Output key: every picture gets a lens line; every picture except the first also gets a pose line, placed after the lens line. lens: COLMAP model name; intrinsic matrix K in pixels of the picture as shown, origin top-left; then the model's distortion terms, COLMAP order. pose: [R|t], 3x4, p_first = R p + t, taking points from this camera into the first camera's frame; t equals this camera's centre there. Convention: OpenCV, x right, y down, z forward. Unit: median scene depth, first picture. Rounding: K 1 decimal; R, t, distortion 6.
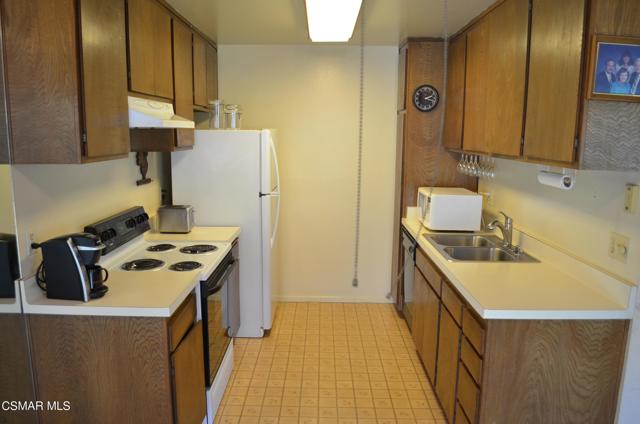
lens RADIAL K [[504.2, 0, 315.0], [0, 504.2, 221.1], [0, 0, 1]] dist [-0.083987, 0.017676]
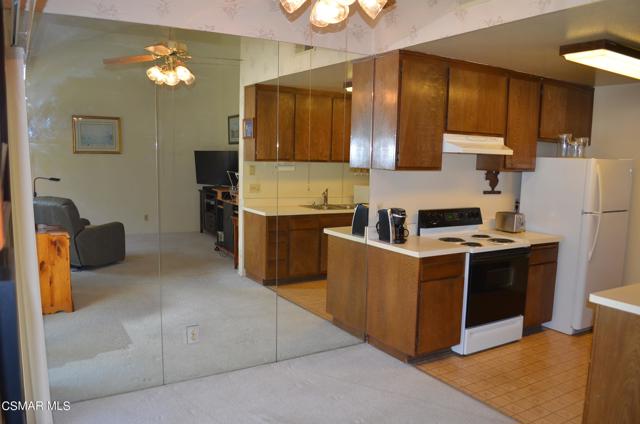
lens RADIAL K [[504.2, 0, 318.2], [0, 504.2, 217.2], [0, 0, 1]] dist [-0.083987, 0.017676]
pose [[0.534964, 0.106780, -0.838100, 0.960543], [-0.167067, 0.985763, 0.018954, 0.074180], [0.828192, 0.129879, 0.545188, -0.270658]]
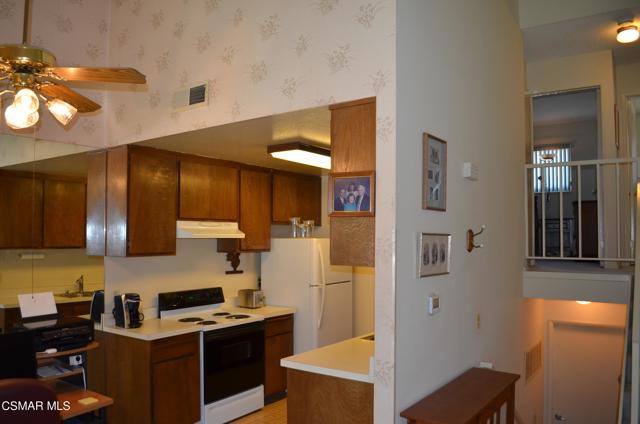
lens RADIAL K [[504.2, 0, 320.4], [0, 504.2, 217.4], [0, 0, 1]] dist [-0.083987, 0.017676]
pose [[0.822747, -0.032756, -0.567463, 1.239537], [-0.089828, 0.978300, -0.186710, 0.033078], [0.561264, 0.204589, 0.801951, -0.194874]]
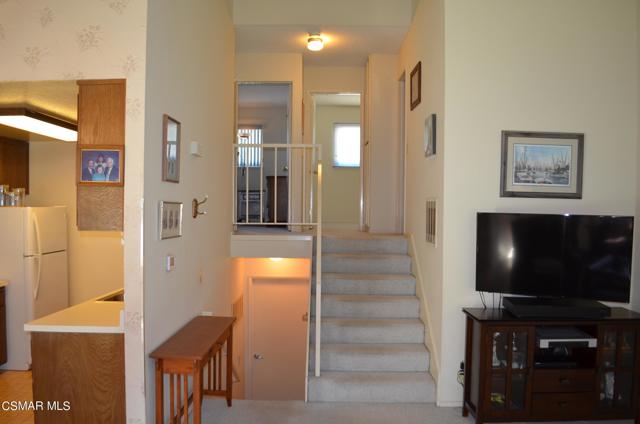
lens RADIAL K [[504.2, 0, 318.4], [0, 504.2, 216.1], [0, 0, 1]] dist [-0.083987, 0.017676]
pose [[0.999932, -0.010088, -0.005767, 1.192589], [0.009070, 0.987829, -0.155282, 0.088804], [0.007263, 0.155219, 0.987853, -0.477712]]
